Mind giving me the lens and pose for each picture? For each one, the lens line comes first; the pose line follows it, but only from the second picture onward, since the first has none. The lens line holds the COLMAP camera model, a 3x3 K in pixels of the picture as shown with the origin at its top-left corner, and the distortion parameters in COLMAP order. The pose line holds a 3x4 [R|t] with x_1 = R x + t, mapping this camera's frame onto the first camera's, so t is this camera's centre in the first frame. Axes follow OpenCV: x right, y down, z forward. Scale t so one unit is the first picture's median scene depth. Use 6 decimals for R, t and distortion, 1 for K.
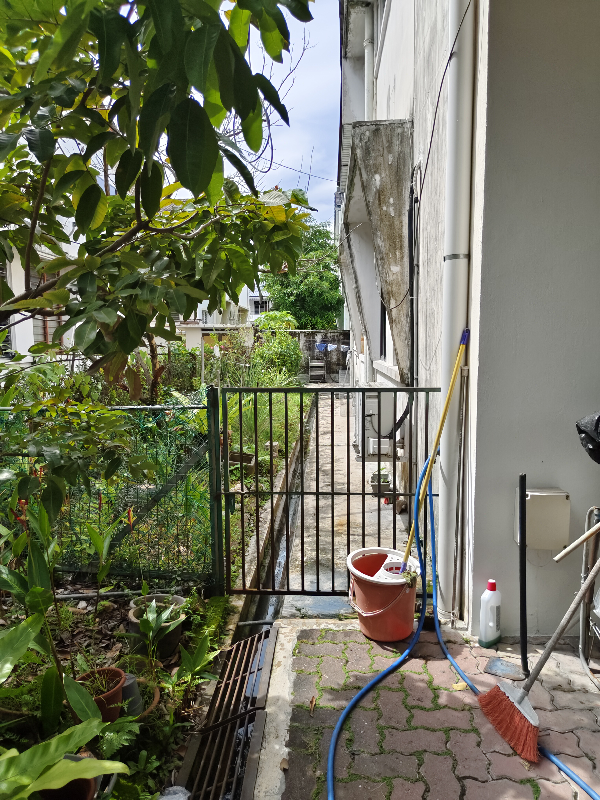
lens RADIAL K [[567.4, 0, 296.9], [0, 567.4, 400.7], [0, 0, 1]] dist [0.038837, -0.047966]
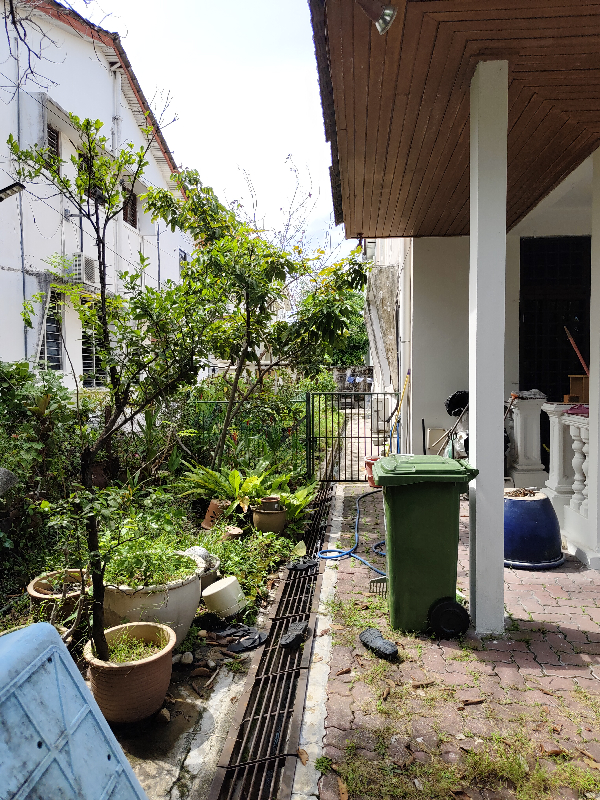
lens RADIAL K [[567.4, 0, 296.9], [0, 567.4, 400.7], [0, 0, 1]] dist [0.038837, -0.047966]
pose [[0.998725, 0.002470, -0.050424, -0.014879], [-0.005465, 0.998223, -0.059344, 0.030217], [0.050187, 0.059544, 0.996963, -0.283176]]
